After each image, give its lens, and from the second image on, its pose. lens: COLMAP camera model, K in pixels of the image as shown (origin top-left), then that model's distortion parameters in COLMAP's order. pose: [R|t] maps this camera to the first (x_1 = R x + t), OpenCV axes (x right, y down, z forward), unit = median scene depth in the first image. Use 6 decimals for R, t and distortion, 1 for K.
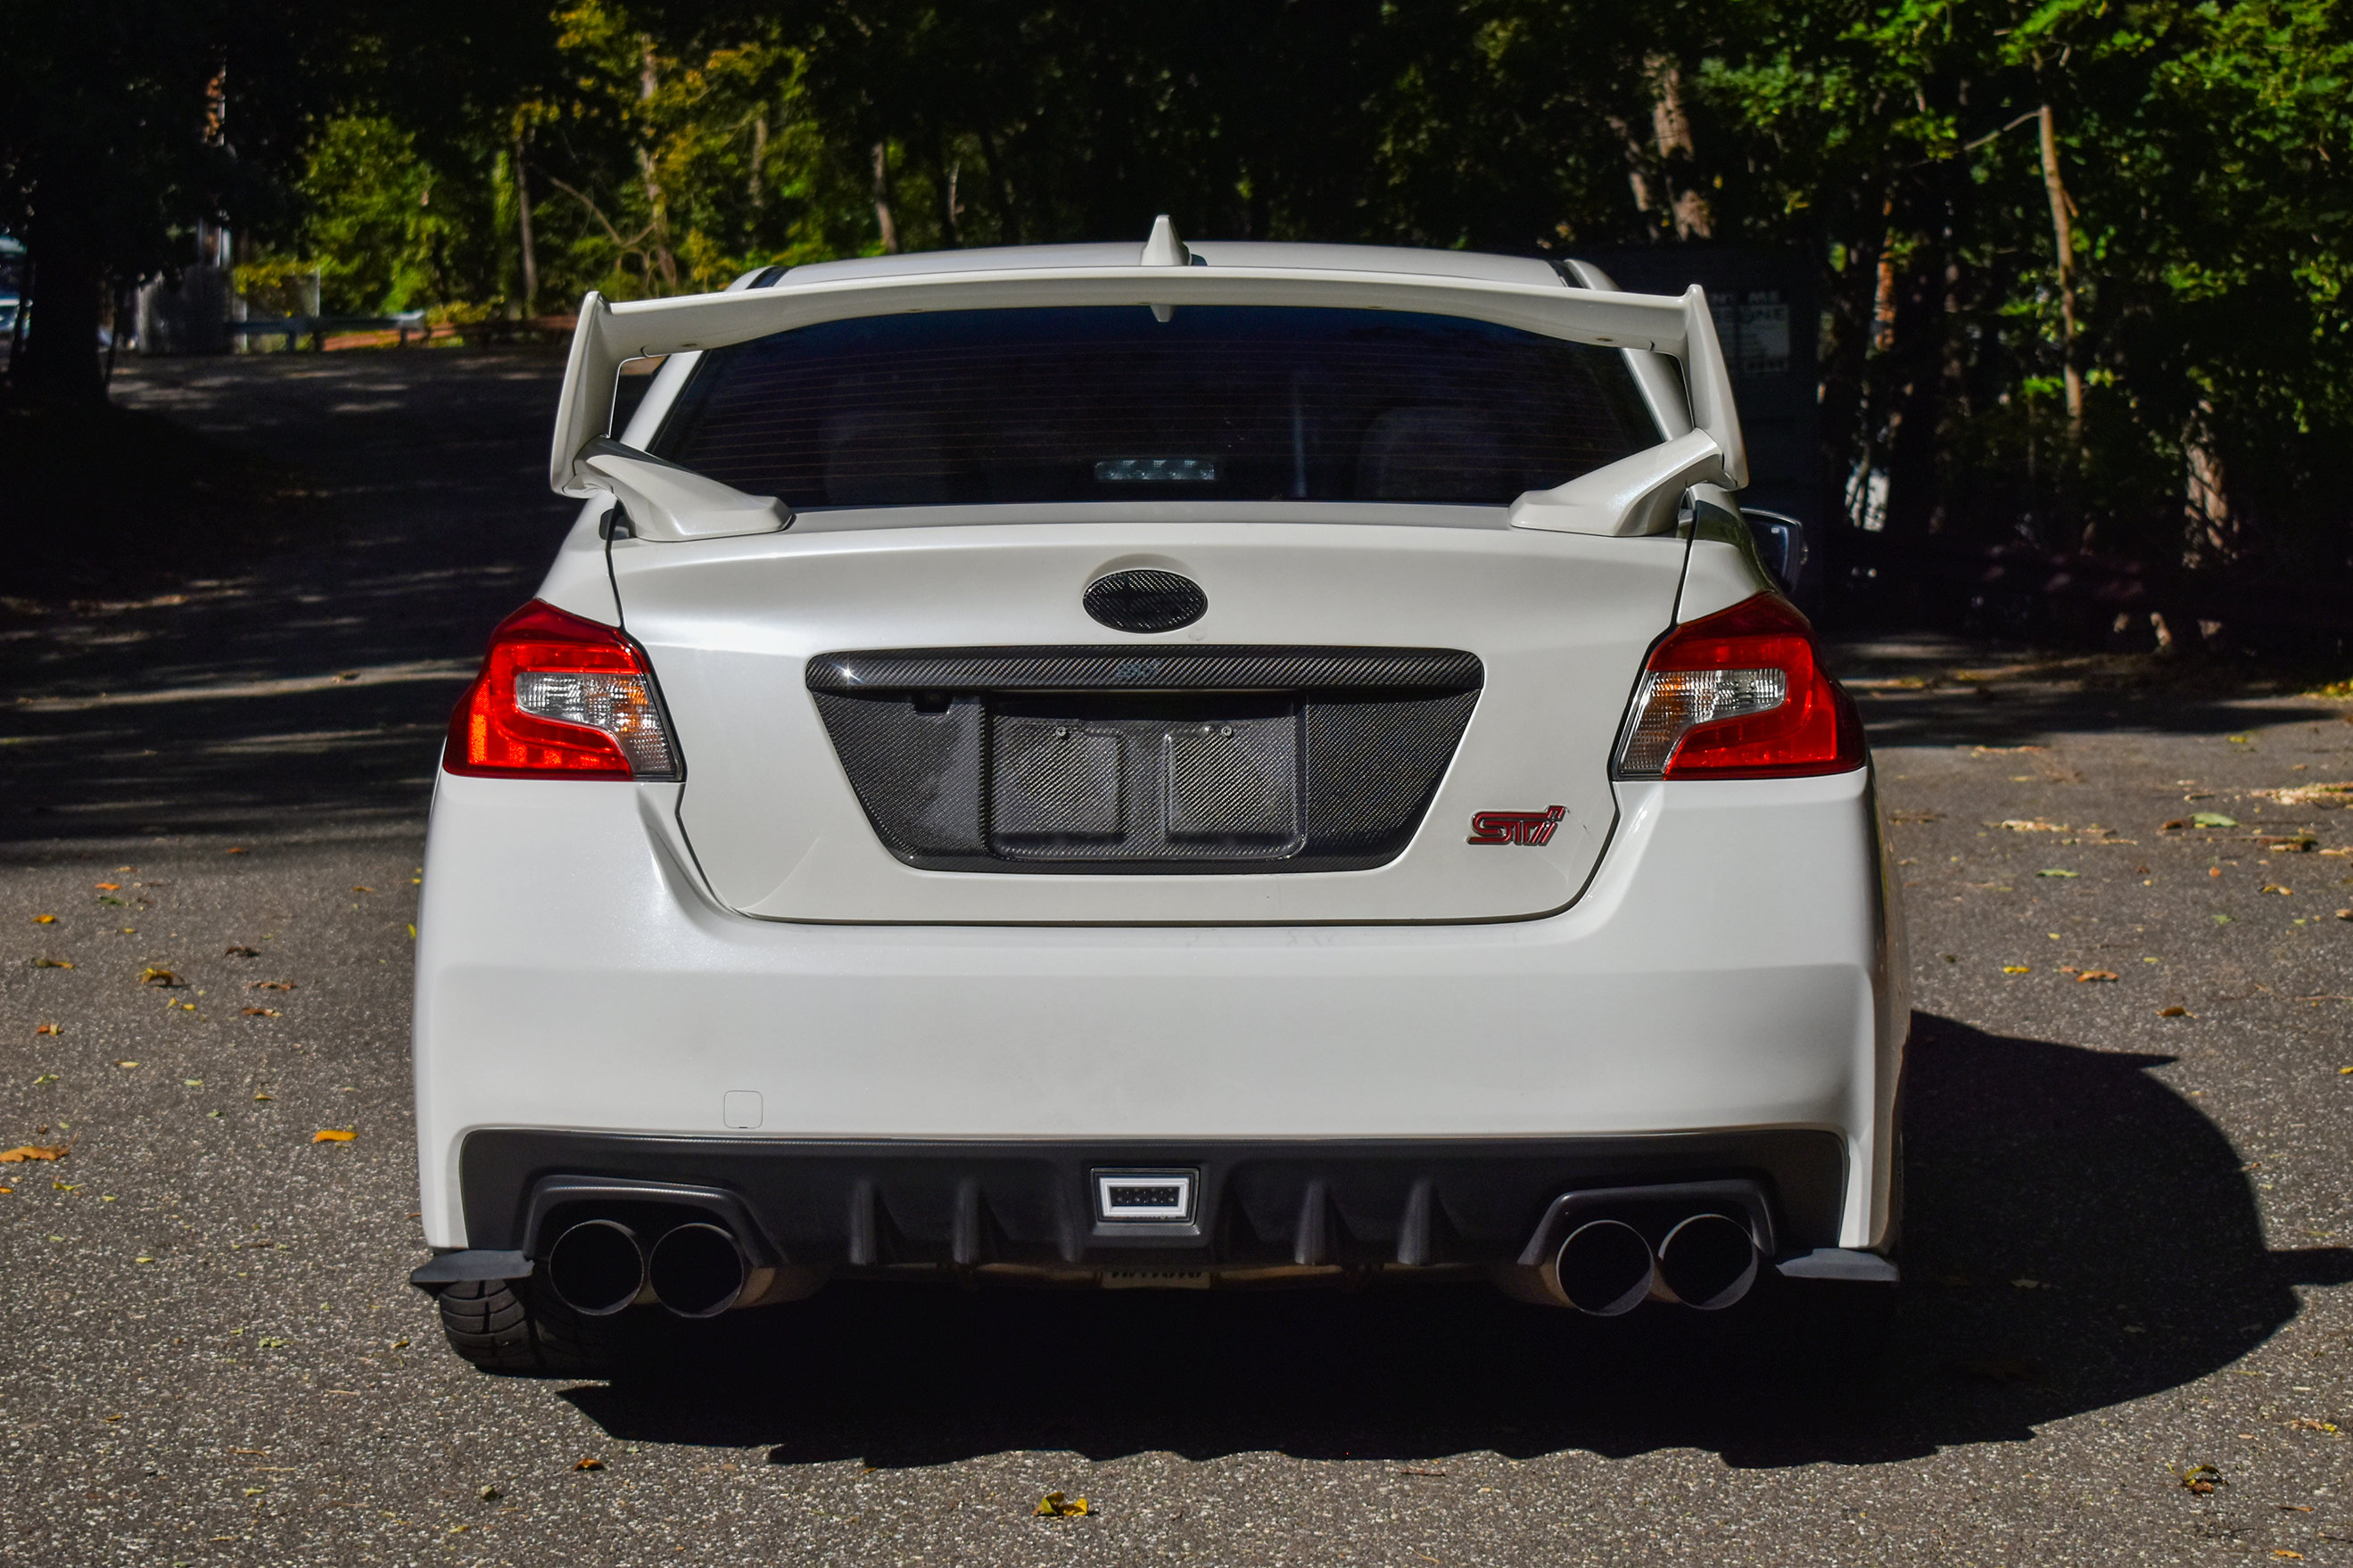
lens RADIAL K [[3929.1, 0, 1179.0], [0, 3929.1, 857.5], [0, 0, 1]] dist [-0.028210, -0.104380]
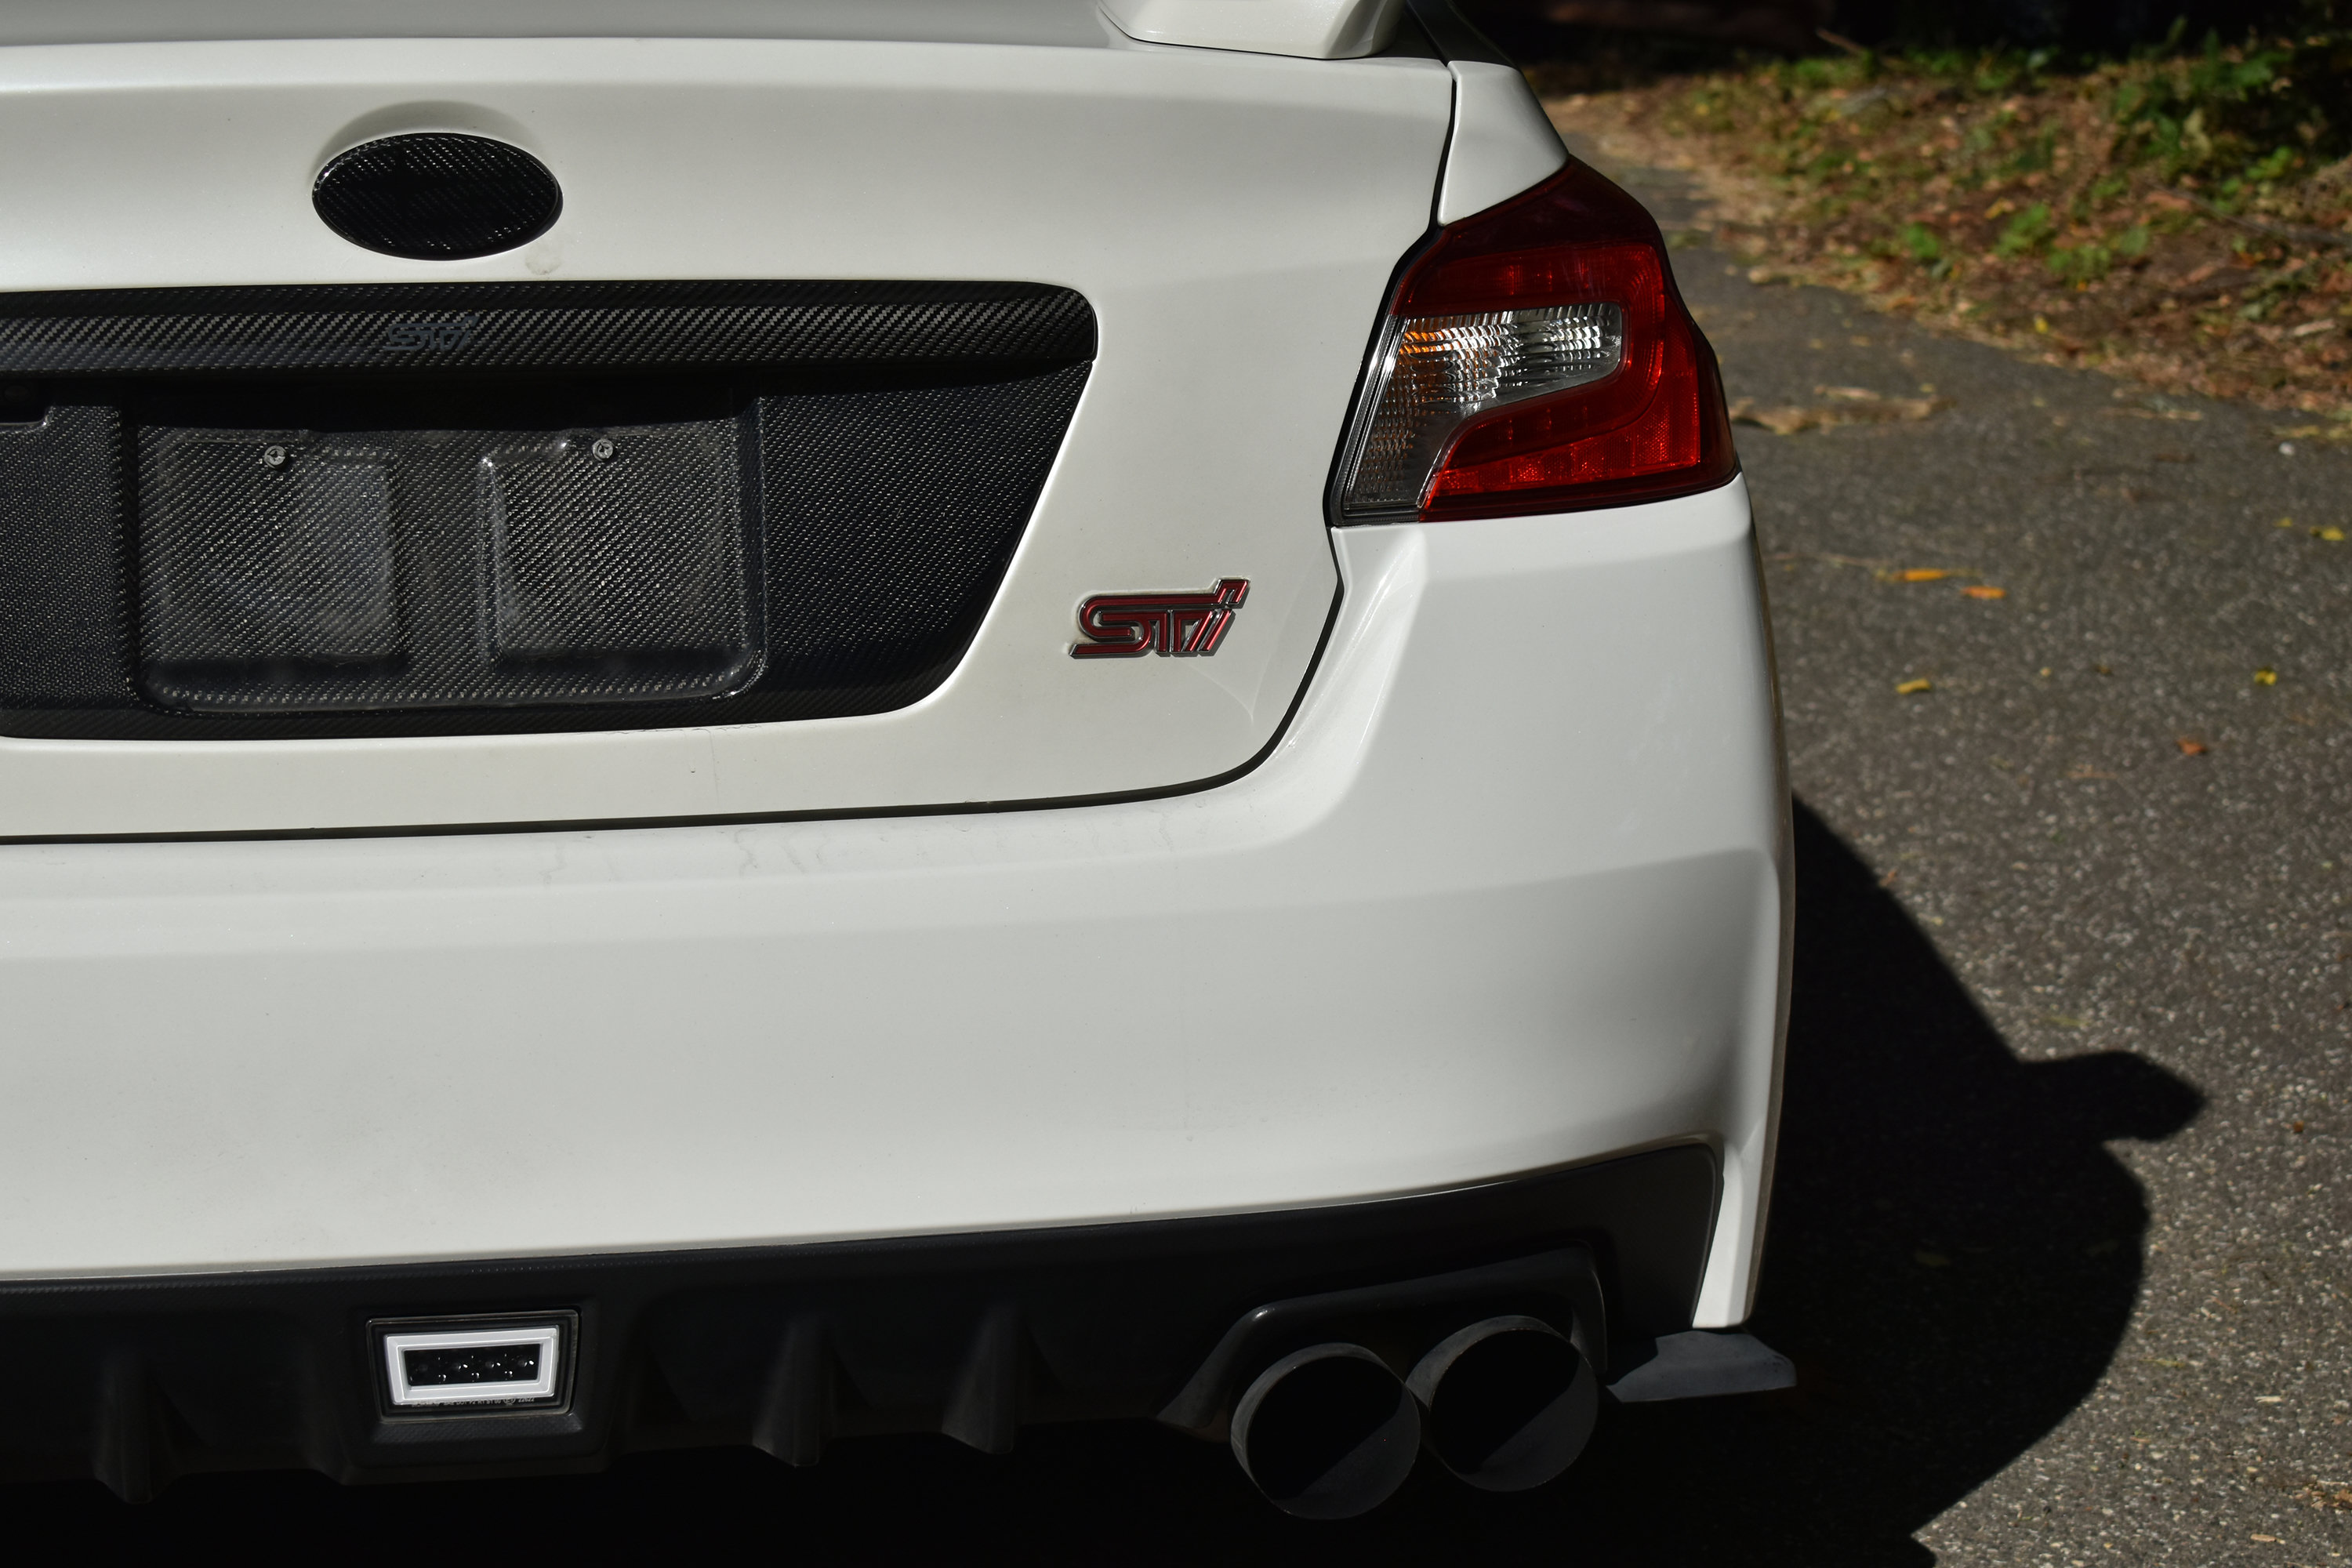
lens RADIAL K [[4271.6, 0, 1001.3], [0, 4271.6, 780.7], [0, 0, 1]] dist [-0.038696, 0.255219]
pose [[0.983469, -0.032669, 0.178104, -0.037296], [0.011312, 0.992753, 0.119638, -0.055199], [-0.180722, -0.115646, 0.976712, 0.443654]]
